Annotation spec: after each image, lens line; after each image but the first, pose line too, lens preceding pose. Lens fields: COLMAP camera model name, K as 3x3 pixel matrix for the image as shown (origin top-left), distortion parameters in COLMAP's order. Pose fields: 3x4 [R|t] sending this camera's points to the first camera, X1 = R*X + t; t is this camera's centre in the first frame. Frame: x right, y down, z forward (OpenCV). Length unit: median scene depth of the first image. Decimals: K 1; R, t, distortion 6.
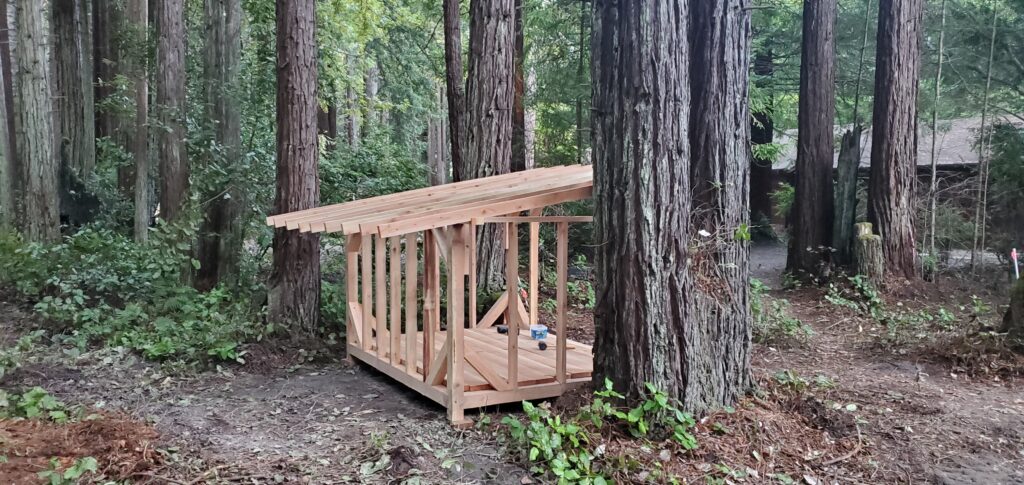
lens RADIAL K [[840.3, 0, 479.1], [0, 840.3, 245.4], [0, 0, 1]] dist [-0.011108, 0.066000]
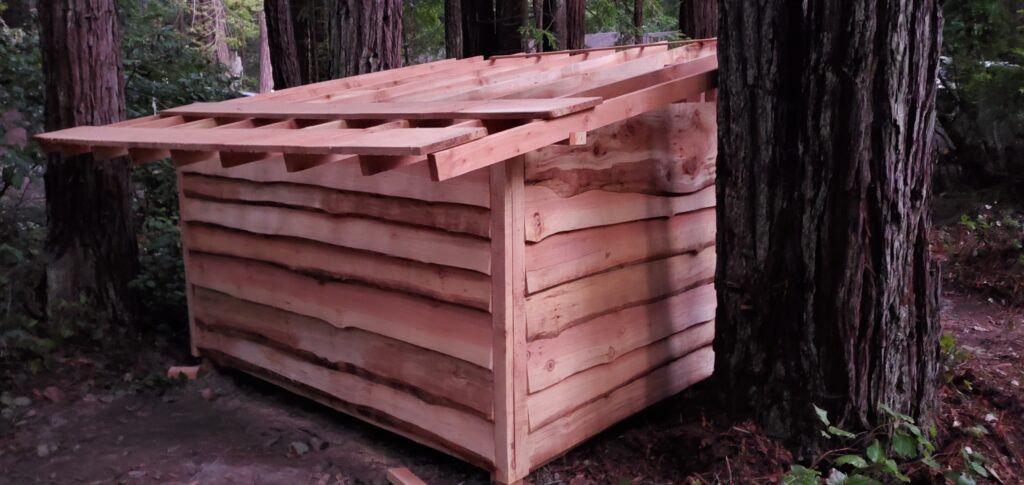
lens RADIAL K [[840.3, 0, 479.1], [0, 840.3, 245.4], [0, 0, 1]] dist [-0.011108, 0.066000]
pose [[0.941981, -0.067650, 0.328779, -0.243800], [0.033384, 0.993506, 0.108776, -0.020369], [-0.334002, -0.091489, 0.938122, 0.532129]]
